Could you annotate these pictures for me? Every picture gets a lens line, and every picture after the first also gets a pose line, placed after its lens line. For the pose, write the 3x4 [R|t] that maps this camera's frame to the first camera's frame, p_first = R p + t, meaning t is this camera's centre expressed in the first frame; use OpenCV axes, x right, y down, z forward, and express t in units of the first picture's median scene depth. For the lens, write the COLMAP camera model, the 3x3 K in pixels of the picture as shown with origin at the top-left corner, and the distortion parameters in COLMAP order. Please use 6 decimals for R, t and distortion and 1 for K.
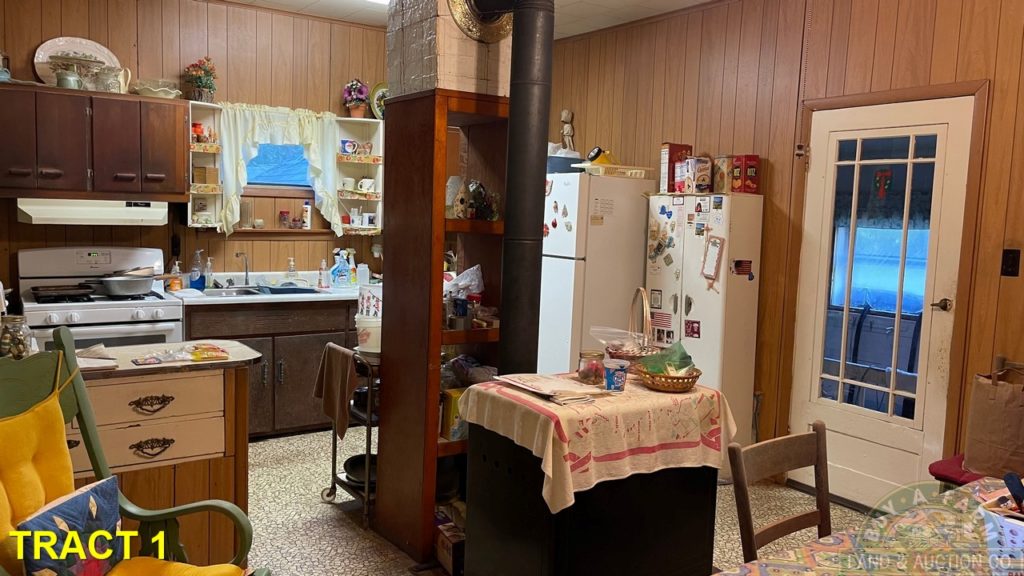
lens RADIAL K [[770.3, 0, 517.1], [0, 770.3, 283.1], [0, 0, 1]] dist [0.044123, -0.016475]
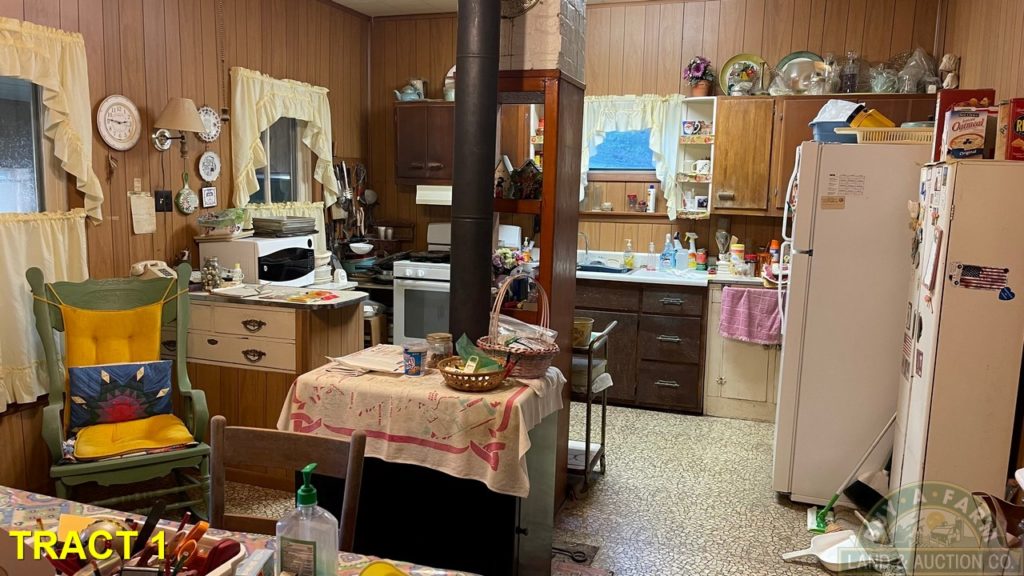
lens RADIAL K [[770.3, 0, 517.6], [0, 770.3, 293.9], [0, 0, 1]] dist [0.044123, -0.016475]
pose [[0.607225, 0.098067, -0.788455, 0.468373], [-0.076205, 0.994967, 0.065063, -0.016113], [0.790867, 0.020576, 0.611642, 0.252224]]
